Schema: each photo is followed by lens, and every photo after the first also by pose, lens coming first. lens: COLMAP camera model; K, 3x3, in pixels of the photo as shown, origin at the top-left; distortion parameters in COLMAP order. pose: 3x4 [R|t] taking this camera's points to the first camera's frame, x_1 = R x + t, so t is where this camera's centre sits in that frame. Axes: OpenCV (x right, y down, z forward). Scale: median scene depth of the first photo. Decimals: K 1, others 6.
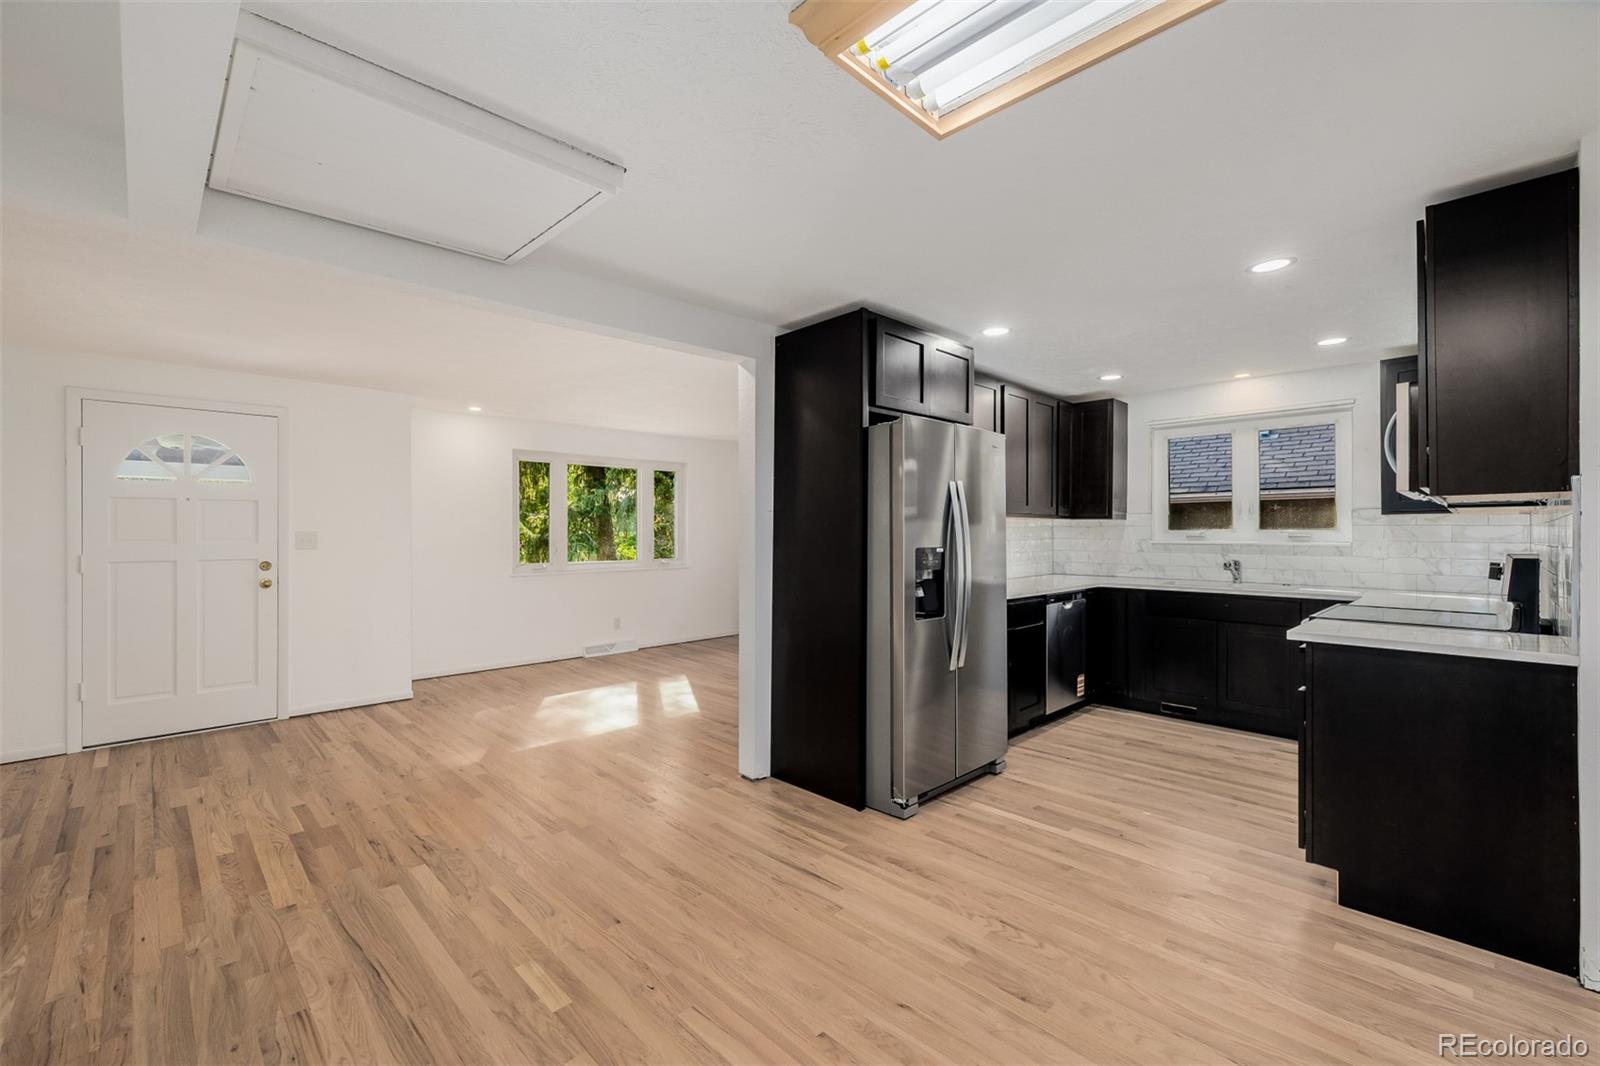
lens RADIAL K [[670.5, 0, 789.9], [0, 670.5, 532.8], [0, 0, 1]] dist [-0.000739, -0.000205]
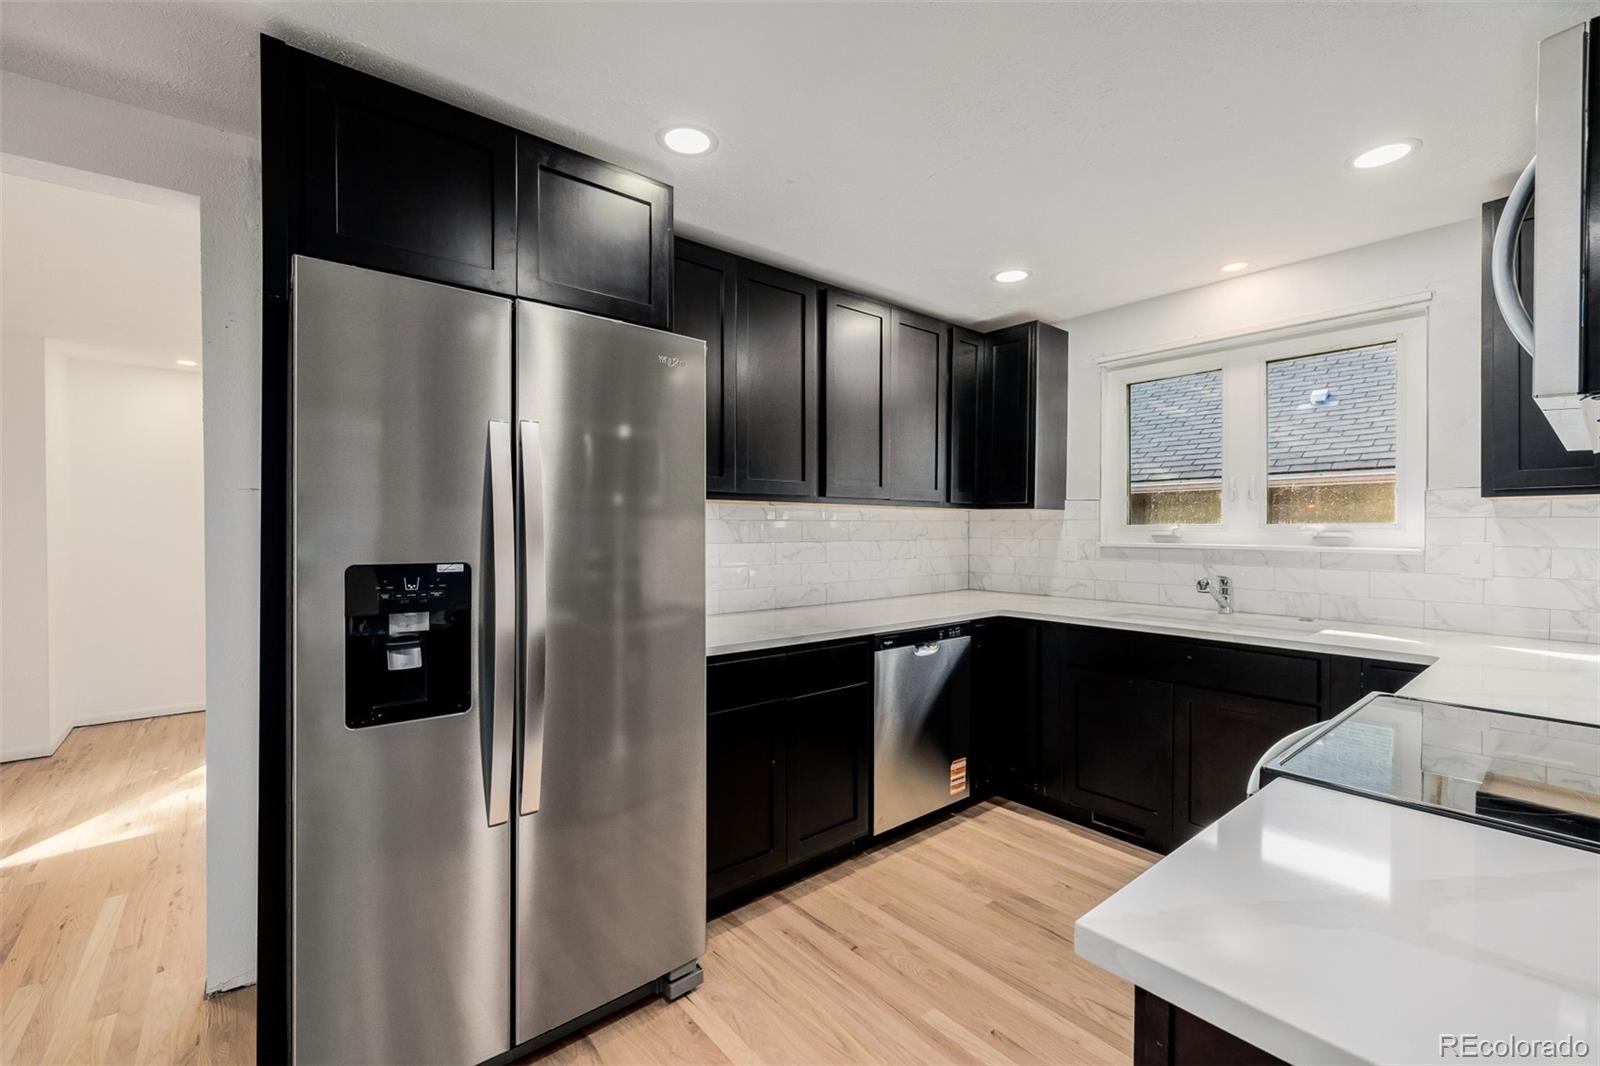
lens RADIAL K [[670.5, 0, 799.8], [0, 670.5, 532.5], [0, 0, 1]] dist [-0.000739, -0.000205]
pose [[0.997399, 0.004125, -0.071963, 0.339153], [-0.003590, 0.999965, 0.007561, -0.001484], [0.071992, -0.007283, 0.997379, 0.382531]]
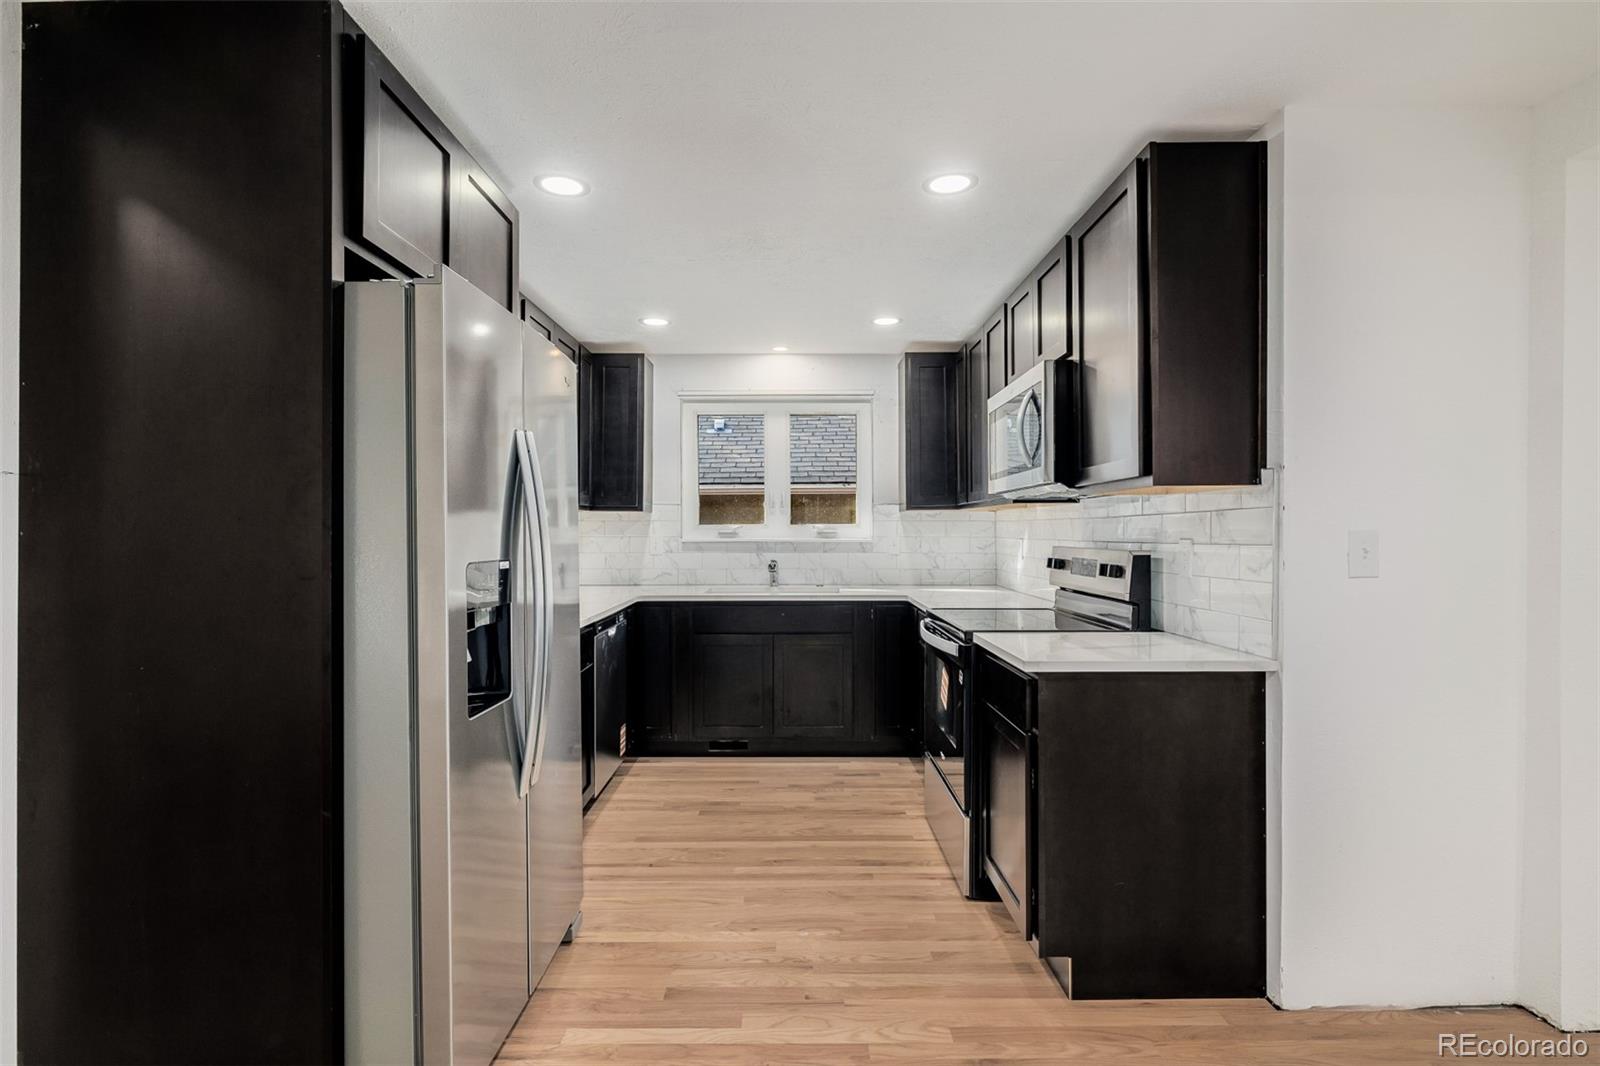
lens RADIAL K [[750.7, 0, 799.3], [0, 750.7, 530.8], [0, 0, 1]] dist [0.003409, -0.000507]
pose [[0.688663, -0.002838, 0.725076, -0.022355], [0.000197, 0.999993, 0.003726, -0.001032], [-0.725082, -0.002423, 0.688658, 0.311104]]
